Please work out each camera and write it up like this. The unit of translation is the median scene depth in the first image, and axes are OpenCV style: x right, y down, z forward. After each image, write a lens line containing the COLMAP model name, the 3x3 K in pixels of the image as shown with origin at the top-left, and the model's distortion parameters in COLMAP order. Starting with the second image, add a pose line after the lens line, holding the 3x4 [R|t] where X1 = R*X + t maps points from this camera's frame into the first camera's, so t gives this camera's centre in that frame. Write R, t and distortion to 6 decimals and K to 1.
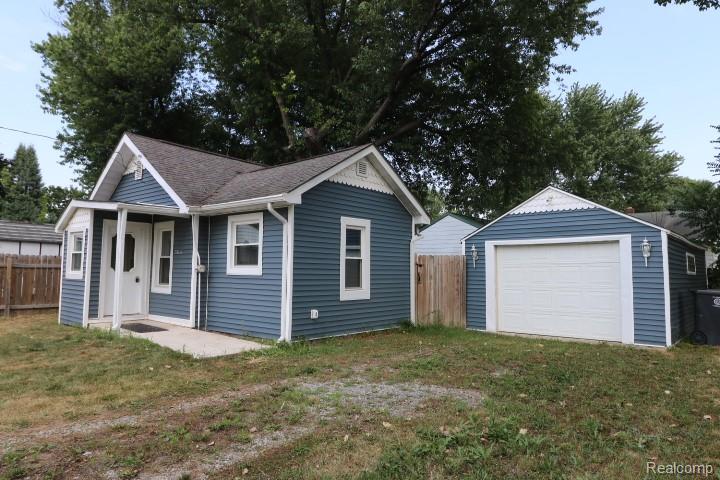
lens RADIAL K [[471.6, 0, 359.1], [0, 471.6, 241.5], [0, 0, 1]] dist [0.006491, -0.005470]
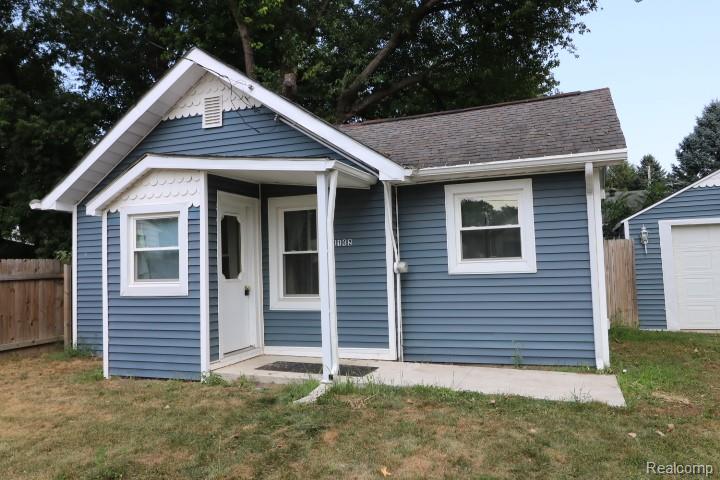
lens RADIAL K [[565.9, 0, 360.0], [0, 565.9, 237.9], [0, 0, 1]] dist [0.014350, 0.002018]
pose [[0.940204, -0.023743, 0.339782, -0.645615], [0.020659, 0.999706, 0.012692, 0.006751], [-0.339984, -0.004913, 0.940418, 0.294936]]
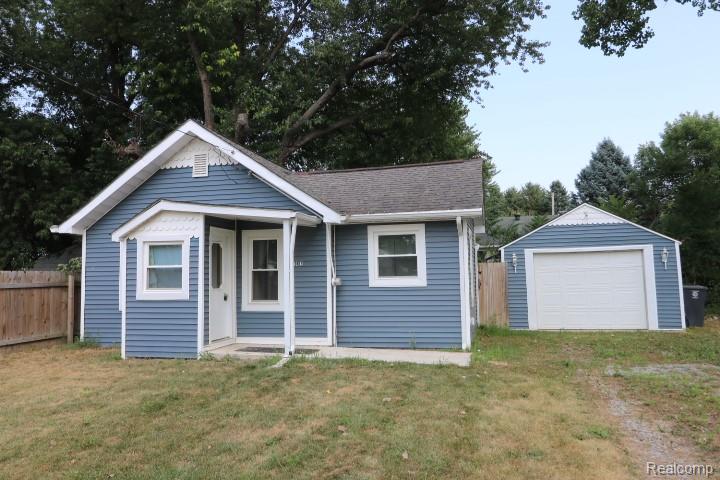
lens RADIAL K [[565.9, 0, 359.9], [0, 565.9, 235.5], [0, 0, 1]] dist [0.014350, 0.002018]
pose [[0.892107, 0.005905, 0.451785, -0.796081], [-0.001262, 0.999943, -0.010577, -0.021668], [-0.451822, 0.008866, 0.892064, -0.016767]]
